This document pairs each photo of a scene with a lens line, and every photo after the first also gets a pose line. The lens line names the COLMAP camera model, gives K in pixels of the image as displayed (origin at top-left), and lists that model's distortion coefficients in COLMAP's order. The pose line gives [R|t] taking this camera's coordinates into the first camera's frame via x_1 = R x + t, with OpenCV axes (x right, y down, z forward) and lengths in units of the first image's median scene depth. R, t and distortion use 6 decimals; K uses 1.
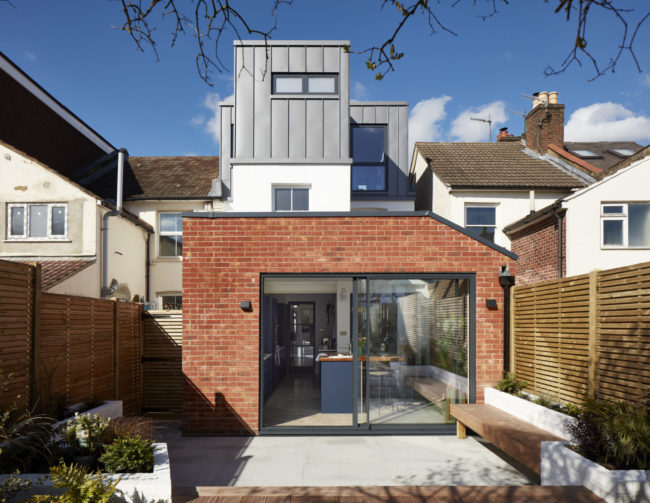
lens RADIAL K [[435.9, 0, 325.0], [0, 435.9, 251.5], [0, 0, 1]] dist [-0.000701, 0.000564]
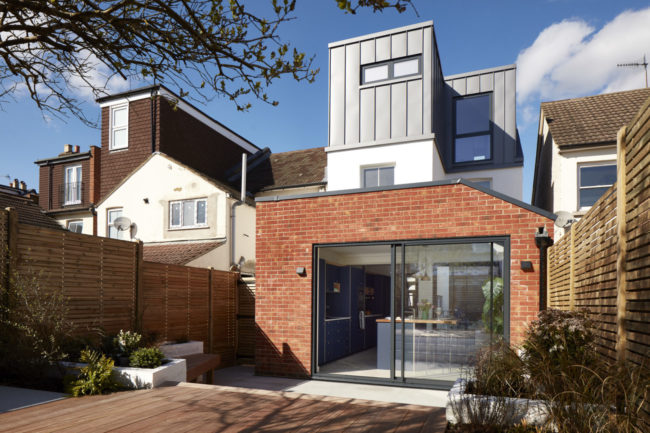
lens RADIAL K [[437.2, 0, 325.0], [0, 437.2, 216.5], [0, 0, 1]] dist [-0.000824, -0.001051]
pose [[0.926225, -0.063122, -0.371648, 0.322838], [0.050176, 0.997752, -0.044413, 0.028663], [0.373616, 0.022488, 0.927311, -0.093462]]
